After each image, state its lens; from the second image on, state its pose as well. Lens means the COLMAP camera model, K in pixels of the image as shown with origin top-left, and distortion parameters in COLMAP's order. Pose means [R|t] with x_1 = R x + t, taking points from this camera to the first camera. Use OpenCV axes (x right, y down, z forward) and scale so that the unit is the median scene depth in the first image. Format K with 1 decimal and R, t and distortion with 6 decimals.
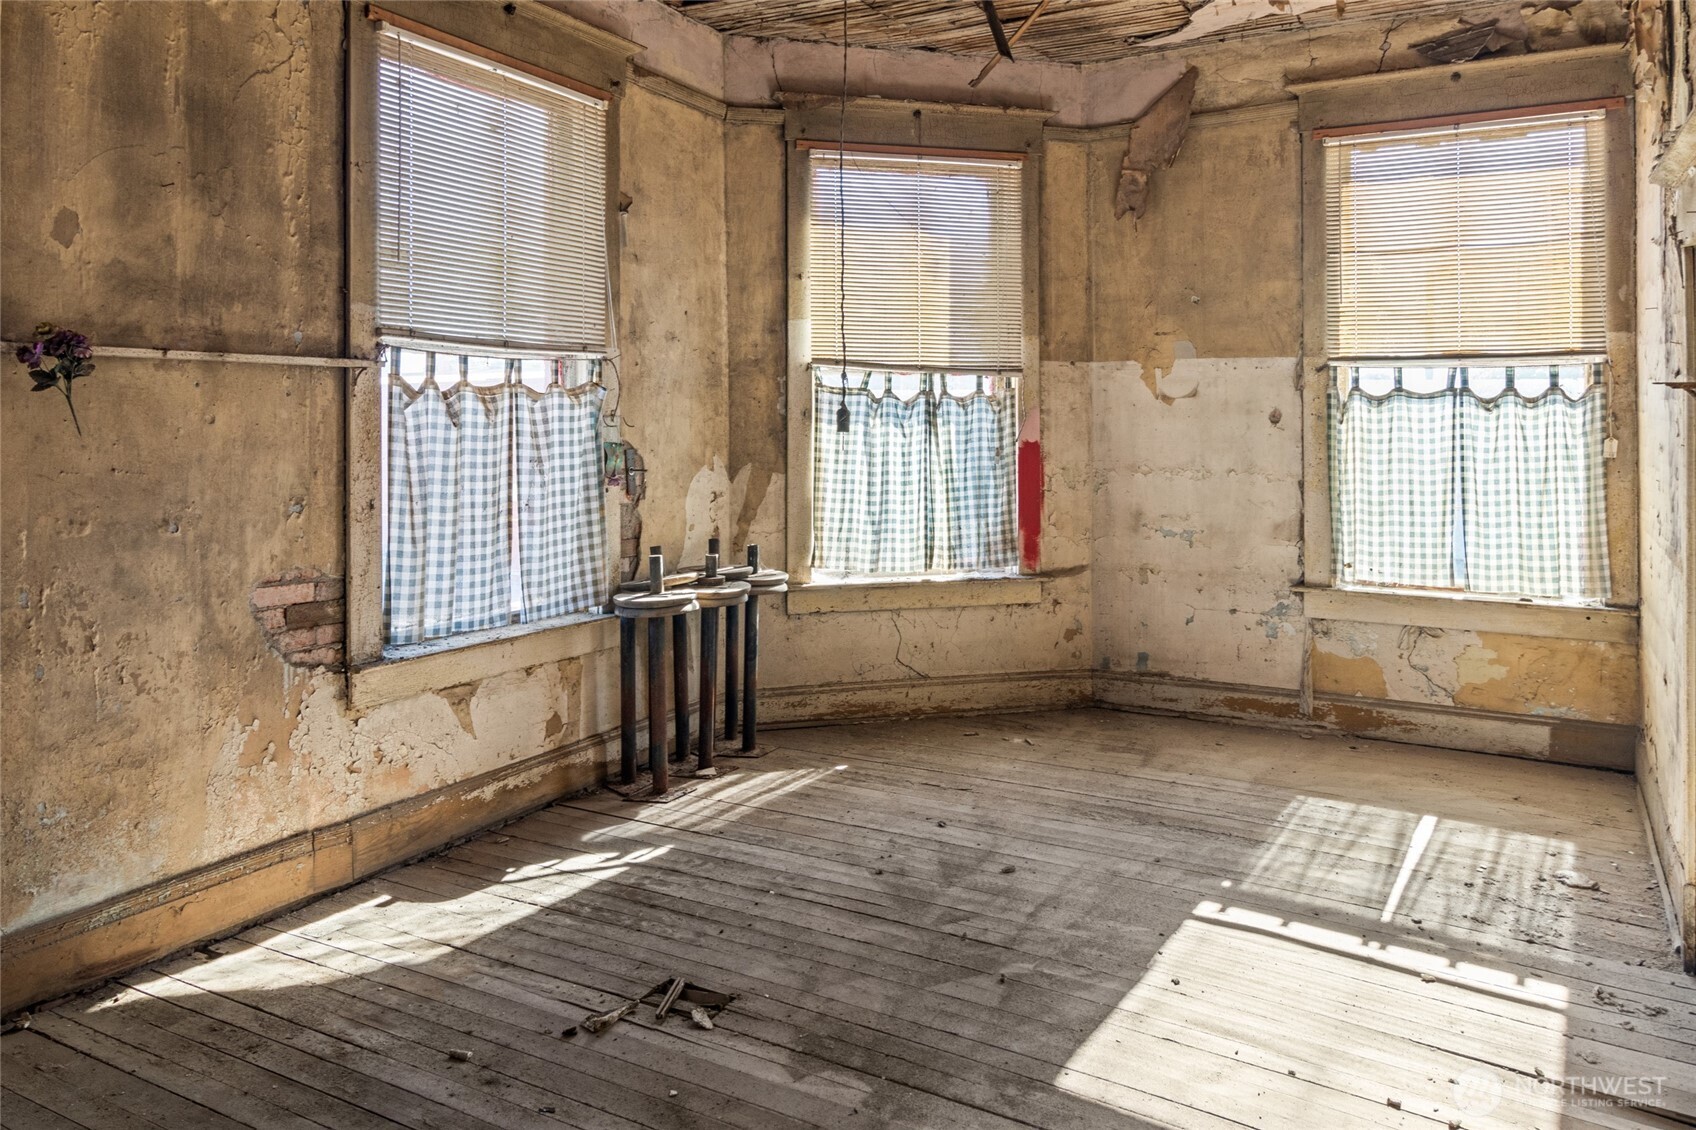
lens RADIAL K [[1190.3, 0, 856.6], [0, 1190.3, 565.7], [0, 0, 1]] dist [0.004172, 0.000926]
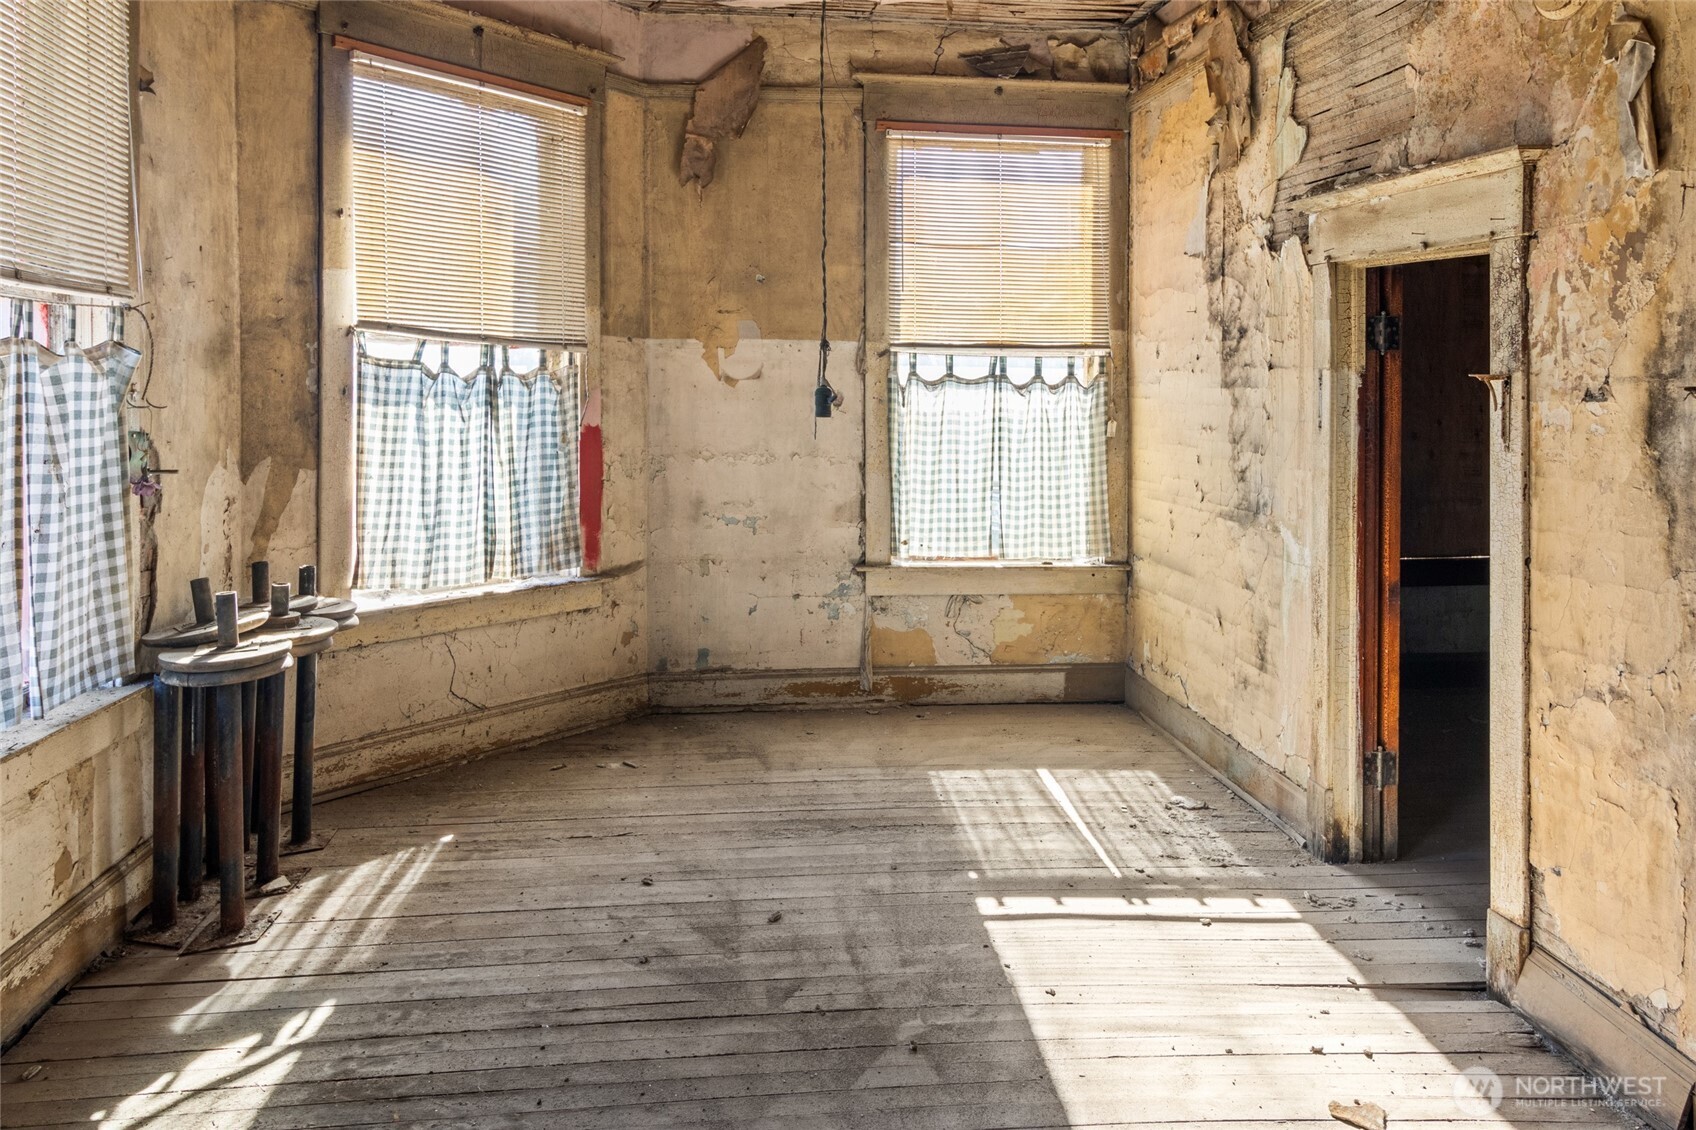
lens RADIAL K [[1190.3, 0, 870.3], [0, 1190.3, 527.7], [0, 0, 1]] dist [0.004172, 0.000926]
pose [[0.806537, -0.056380, 0.588489, -0.236721], [0.066079, 0.997802, 0.005032, -0.021723], [-0.587479, 0.034828, 0.808489, 0.184532]]
